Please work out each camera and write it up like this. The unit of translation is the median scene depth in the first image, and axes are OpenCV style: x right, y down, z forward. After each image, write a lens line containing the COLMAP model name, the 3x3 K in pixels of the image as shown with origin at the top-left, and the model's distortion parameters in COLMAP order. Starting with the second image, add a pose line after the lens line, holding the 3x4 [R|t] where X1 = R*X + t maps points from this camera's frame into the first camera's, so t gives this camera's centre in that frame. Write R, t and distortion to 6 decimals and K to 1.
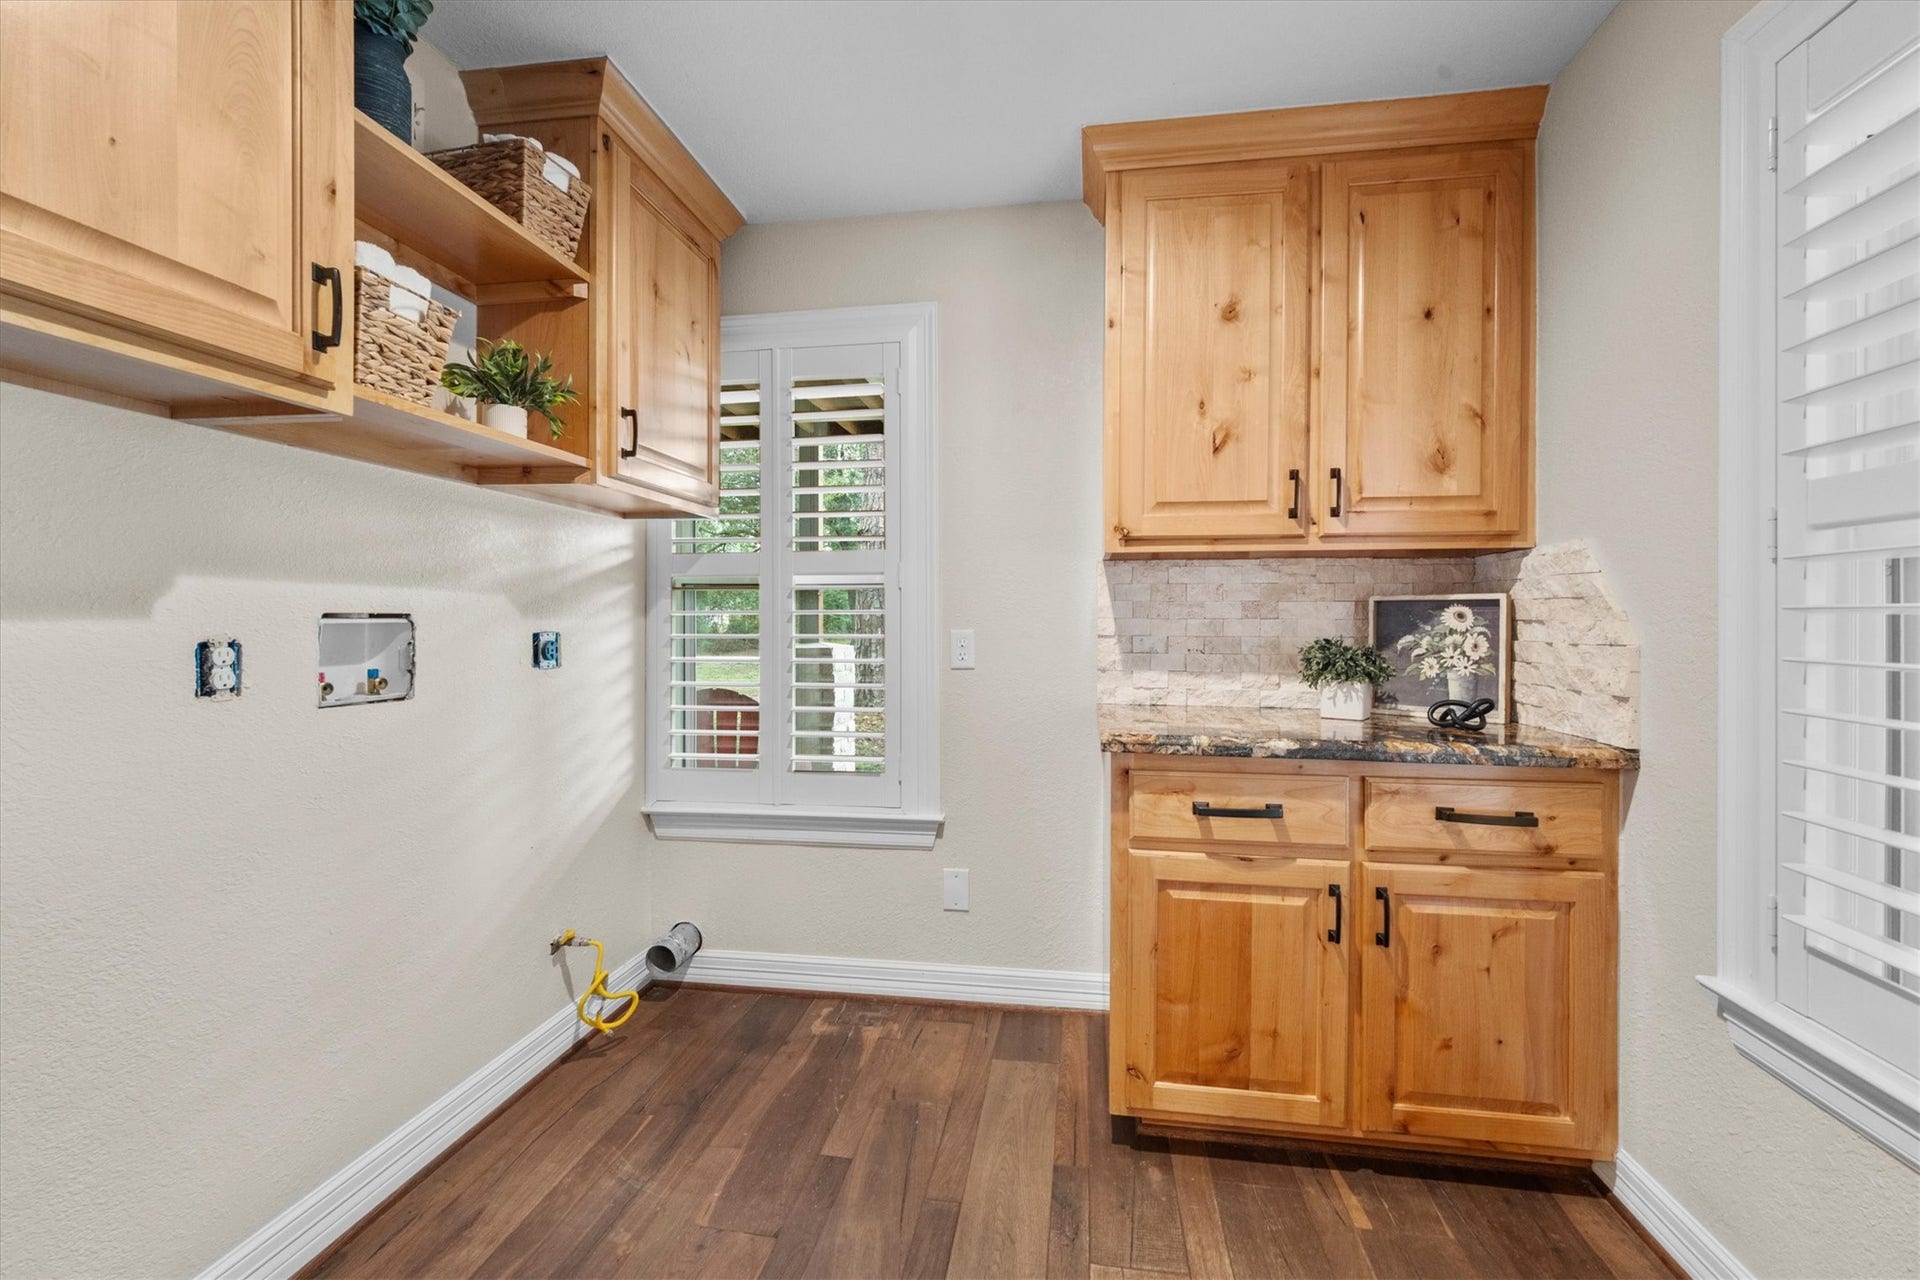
lens RADIAL K [[798.1, 0, 951.6], [0, 798.1, 639.5], [0, 0, 1]] dist [-0.000293, 0.000036]
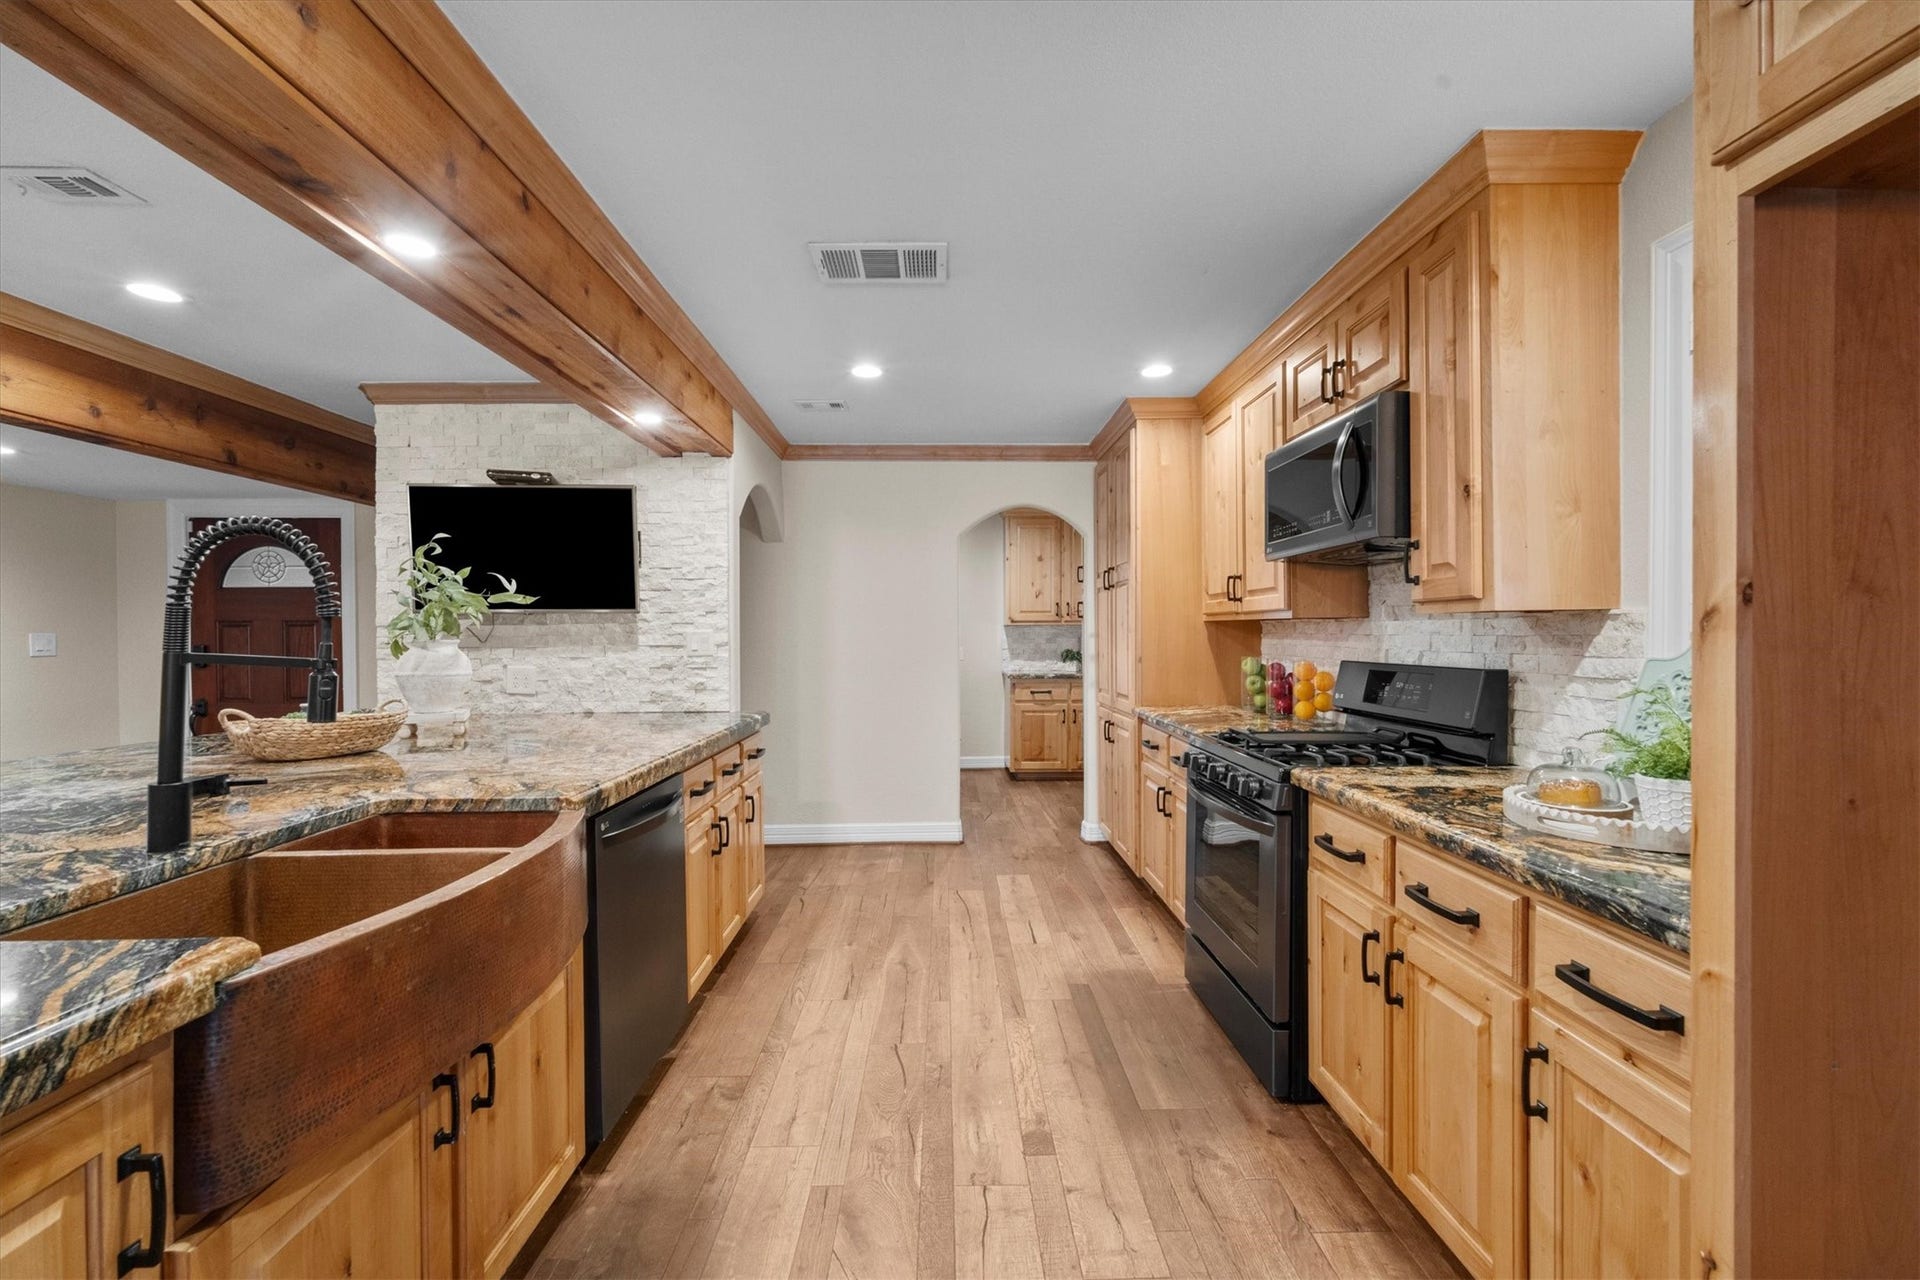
lens RADIAL K [[798.1, 0, 962.4], [0, 798.1, 640.6], [0, 0, 1]] dist [-0.000293, 0.000036]
pose [[0.983710, -0.003315, 0.179731, -0.709182], [0.006289, 0.999853, -0.015978, 0.016744], [-0.179651, 0.016848, 0.983586, -2.720567]]
